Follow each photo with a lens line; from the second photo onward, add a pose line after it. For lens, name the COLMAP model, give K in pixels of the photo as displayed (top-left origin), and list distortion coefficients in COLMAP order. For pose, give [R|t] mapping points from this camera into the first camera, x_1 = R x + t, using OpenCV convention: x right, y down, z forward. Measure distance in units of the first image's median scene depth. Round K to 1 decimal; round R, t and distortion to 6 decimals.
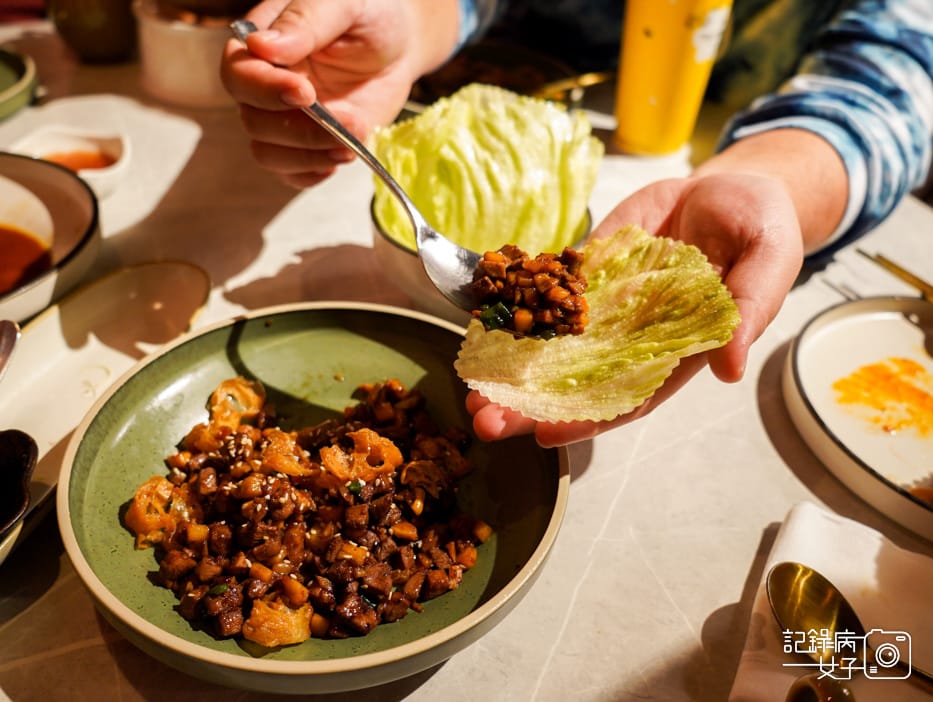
lens RADIAL K [[767.9, 0, 471.2], [0, 767.9, 350.2], [0, 0, 1]] dist [-0.107001, 0.049338]
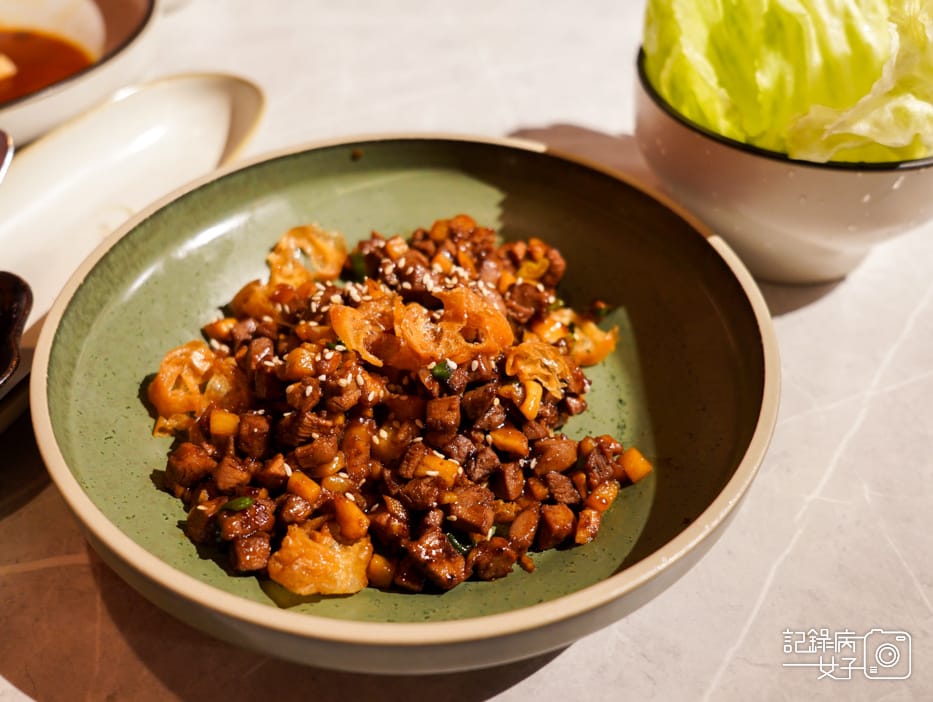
lens RADIAL K [[902.2, 0, 452.4], [0, 902.2, 332.4], [0, 0, 1]] dist [-0.045467, 0.000000]
pose [[0.975992, 0.071783, -0.205636, 0.012594], [-0.058085, 0.995719, 0.071900, 0.085425], [0.209917, -0.058230, 0.975984, 0.229830]]
